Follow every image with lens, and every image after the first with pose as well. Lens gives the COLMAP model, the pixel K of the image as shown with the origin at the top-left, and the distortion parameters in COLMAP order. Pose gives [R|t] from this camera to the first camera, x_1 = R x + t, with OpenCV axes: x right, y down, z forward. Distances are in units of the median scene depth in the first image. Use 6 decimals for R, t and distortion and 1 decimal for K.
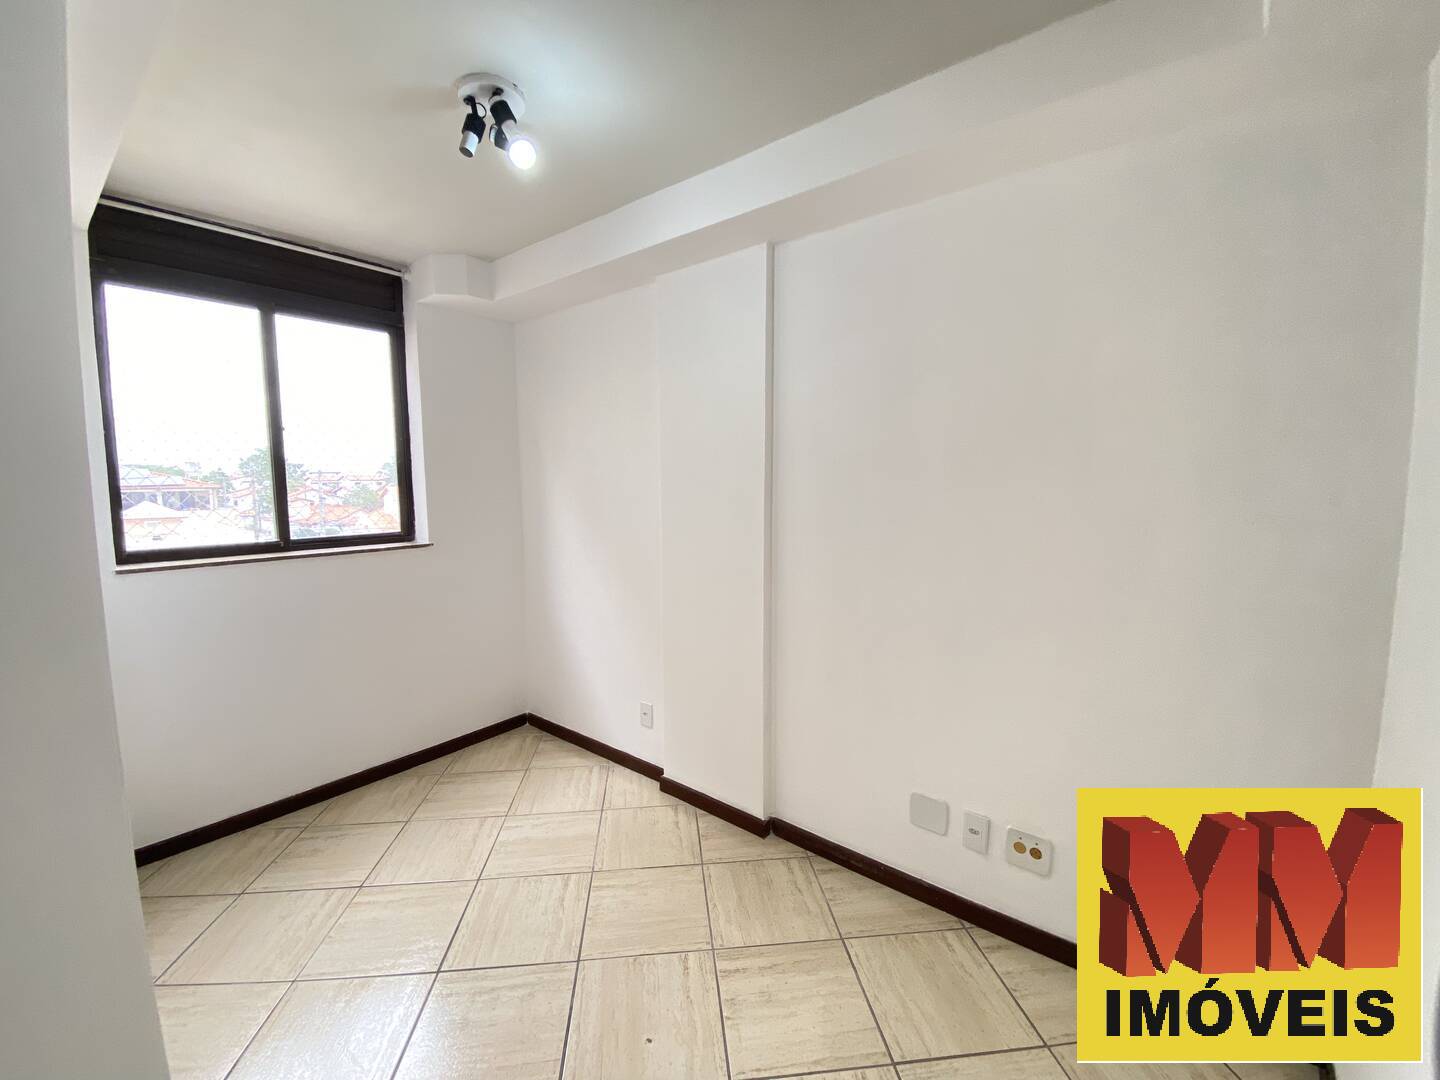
lens RADIAL K [[584.0, 0, 713.0], [0, 584.0, 535.0], [0, 0, 1]] dist [0.005708, -0.016004]
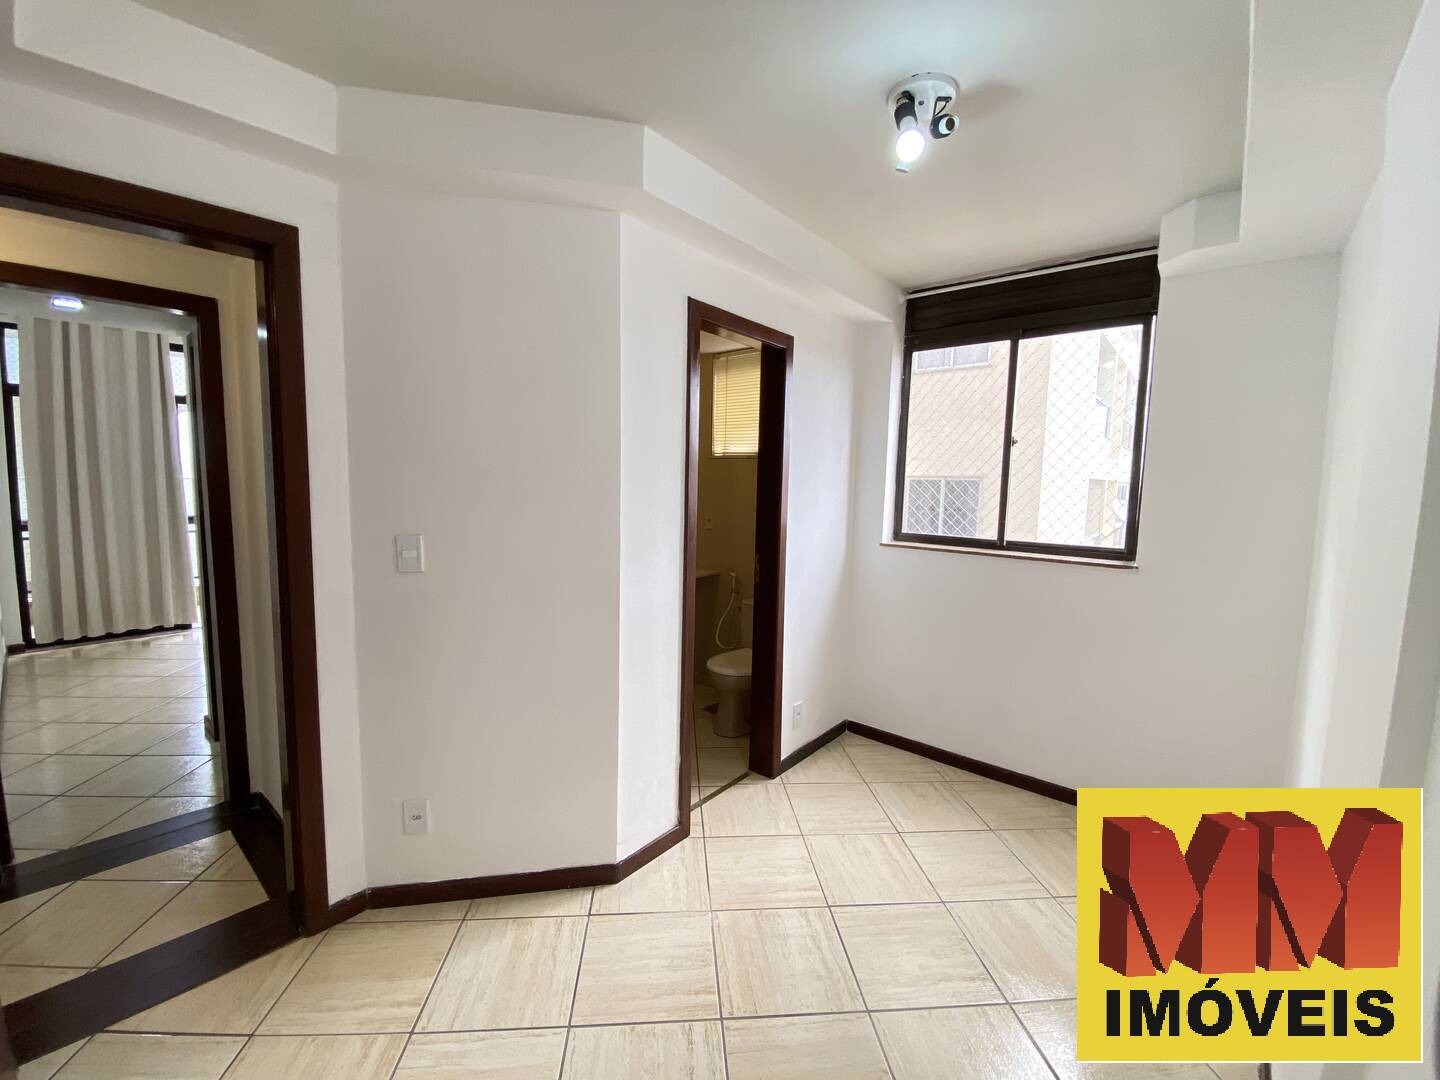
lens RADIAL K [[584.0, 0, 713.0], [0, 584.0, 535.0], [0, 0, 1]] dist [0.005708, -0.016004]
pose [[-0.033200, 0.097707, -0.994661, 0.428490], [-0.108946, 0.988926, 0.100780, -0.057109], [0.993493, 0.111711, -0.022187, 0.477743]]
